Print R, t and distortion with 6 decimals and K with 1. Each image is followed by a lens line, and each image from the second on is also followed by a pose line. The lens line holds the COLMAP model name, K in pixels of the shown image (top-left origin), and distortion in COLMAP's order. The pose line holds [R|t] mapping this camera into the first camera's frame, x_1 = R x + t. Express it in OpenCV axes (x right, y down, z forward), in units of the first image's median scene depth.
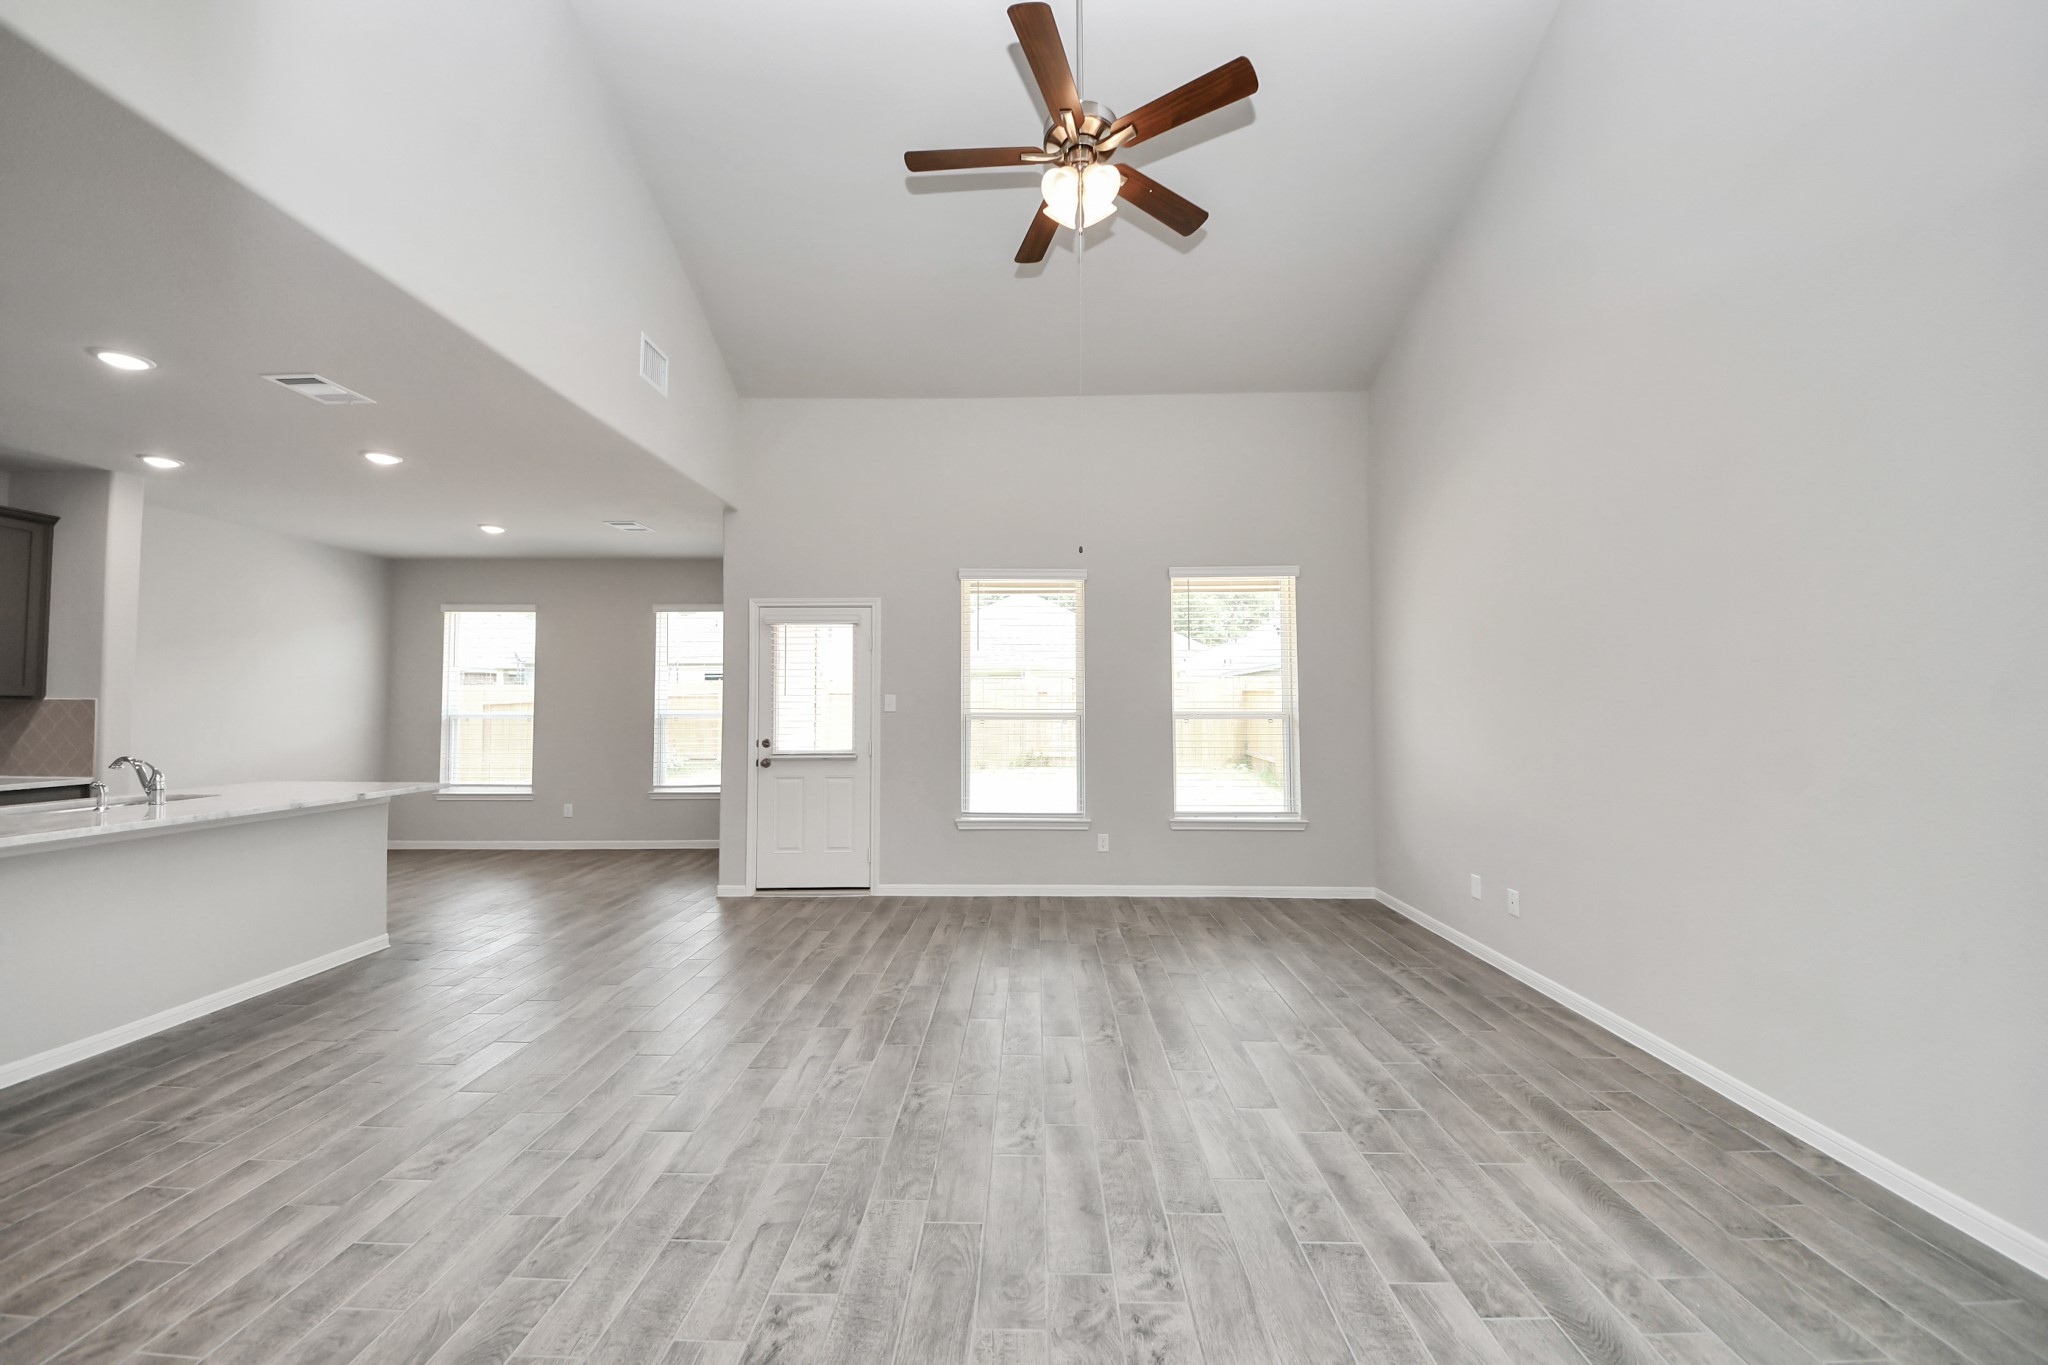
lens RADIAL K [[720.5, 0, 1020.4], [0, 720.5, 682.1], [0, 0, 1]] dist [0.042255, -0.027280]
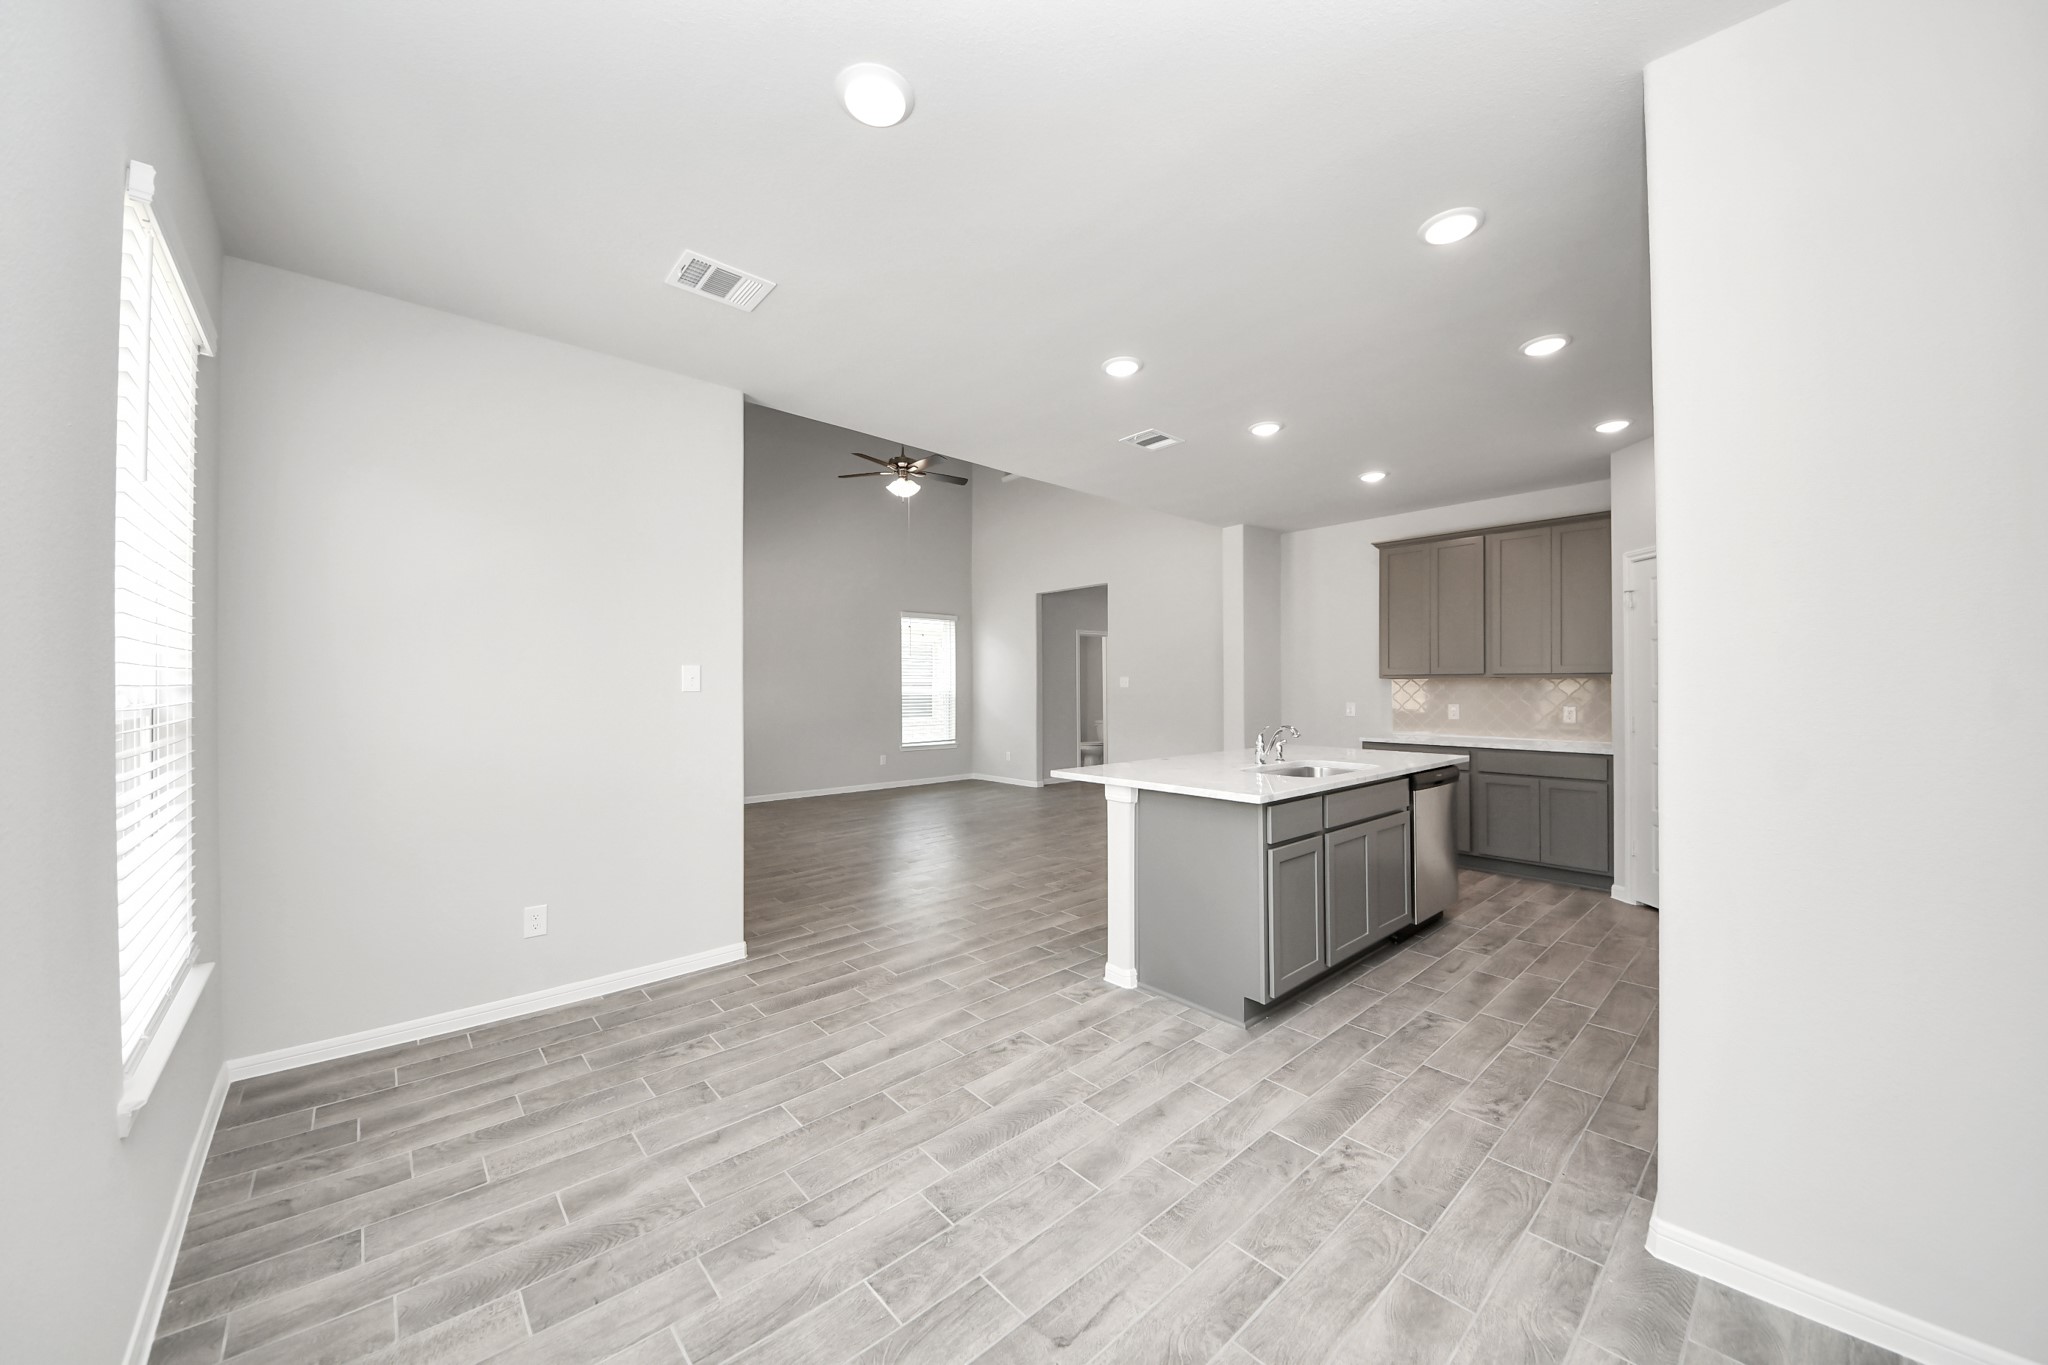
lens RADIAL K [[720.5, 0, 1020.4], [0, 720.5, 682.1], [0, 0, 1]] dist [0.042255, -0.027280]
pose [[-0.682141, 0.008811, 0.731168, -1.717342], [-0.021029, 0.999277, -0.031662, 0.078563], [-0.730918, -0.036974, -0.681463, 2.007338]]
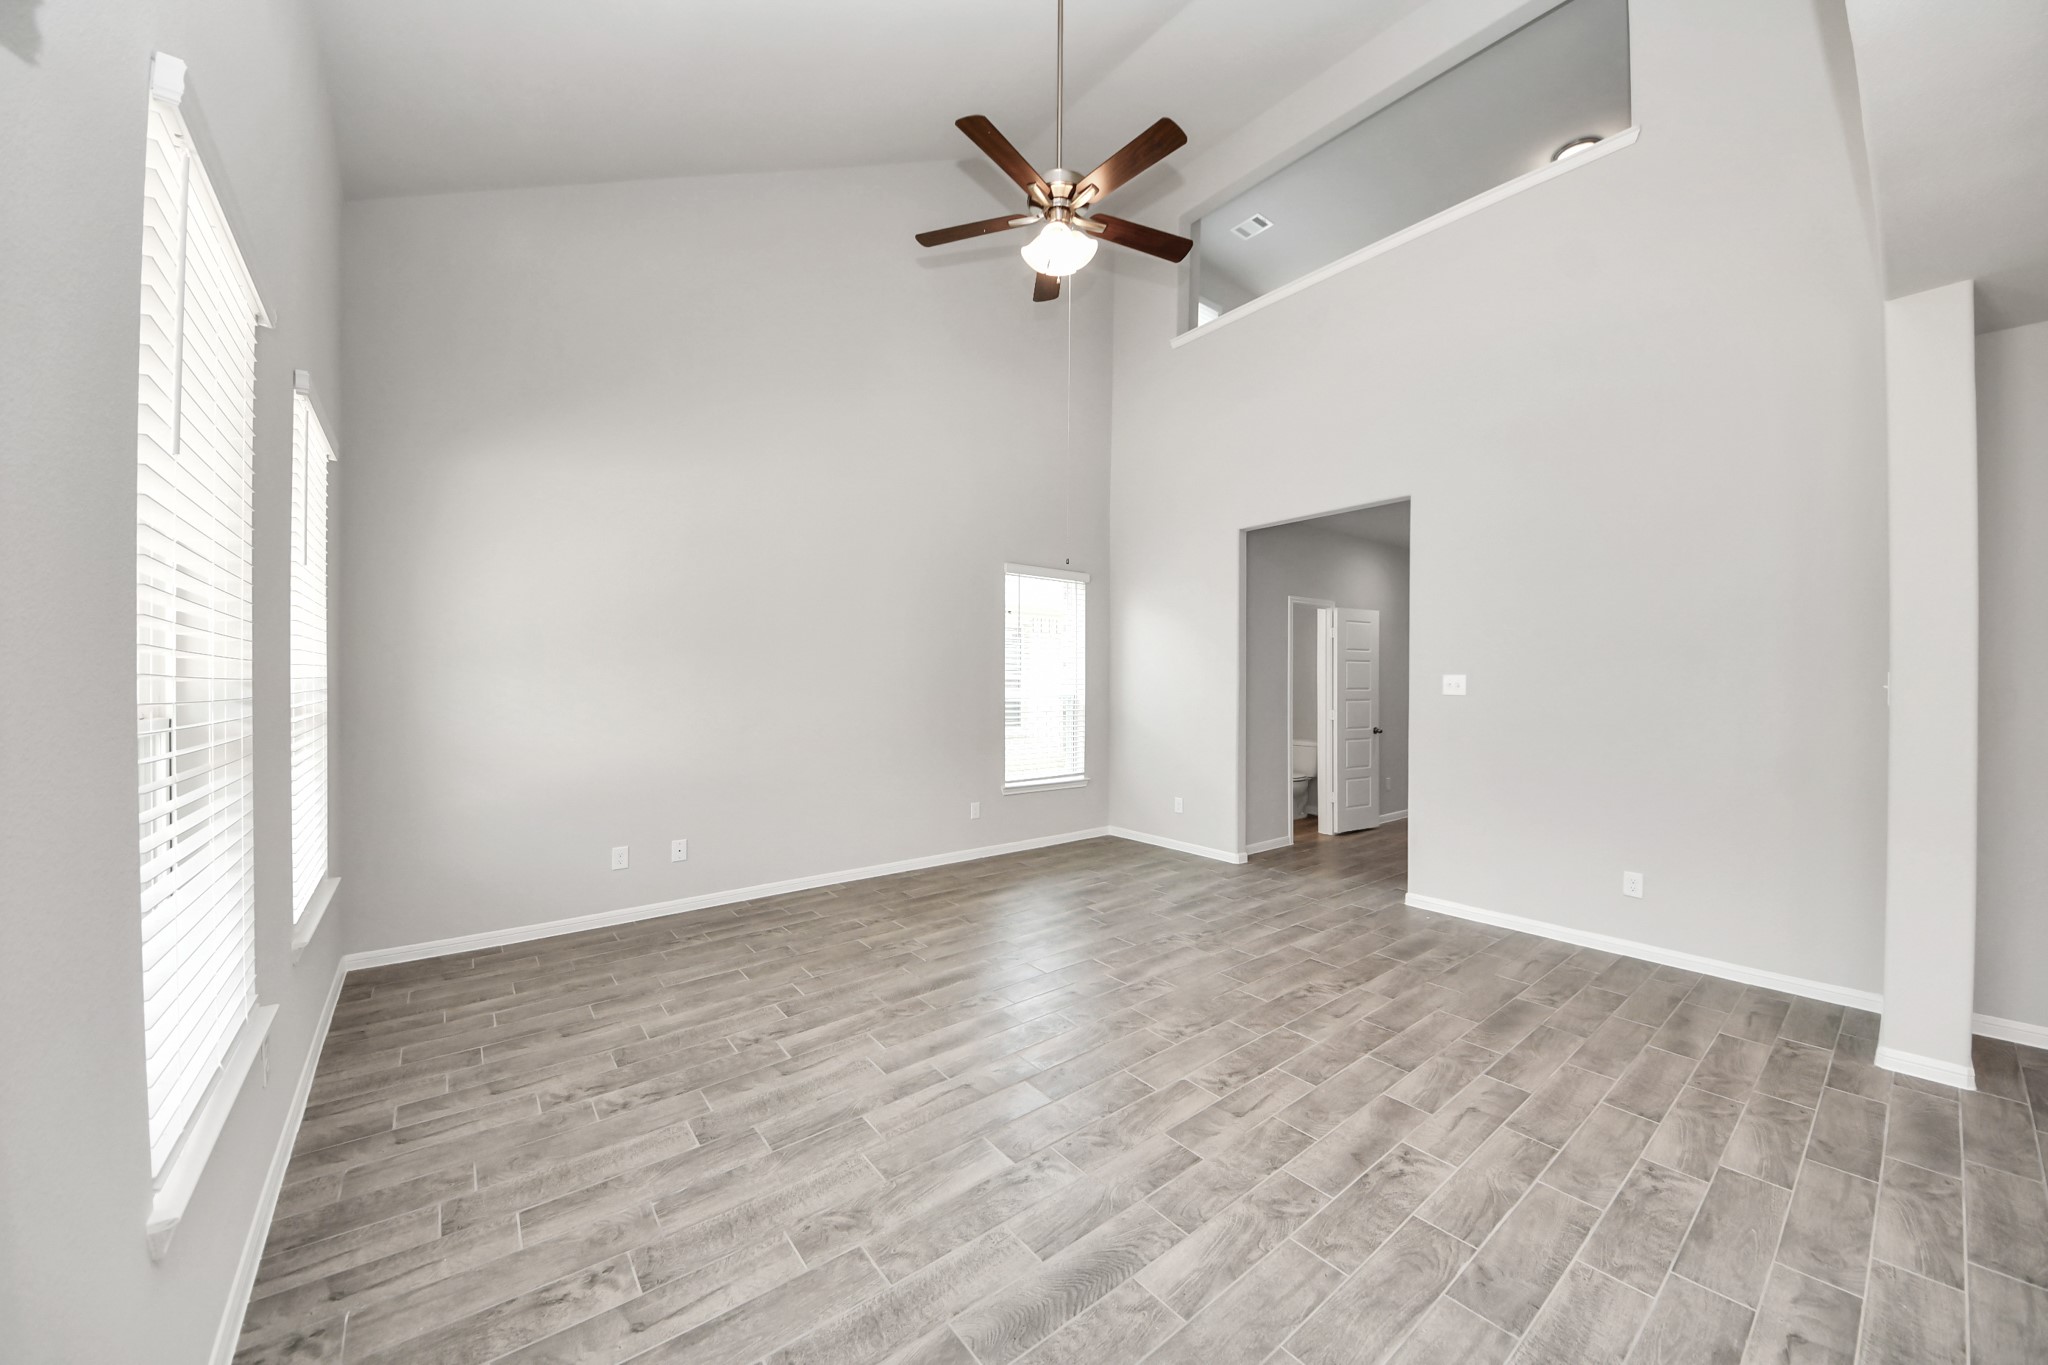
lens RADIAL K [[720.5, 0, 1020.4], [0, 720.5, 682.1], [0, 0, 1]] dist [0.042255, -0.027280]
pose [[-0.635660, -0.002795, 0.771964, -0.646807], [-0.031106, 0.999274, -0.021995, 0.040927], [-0.771342, -0.037994, -0.635286, 1.463763]]
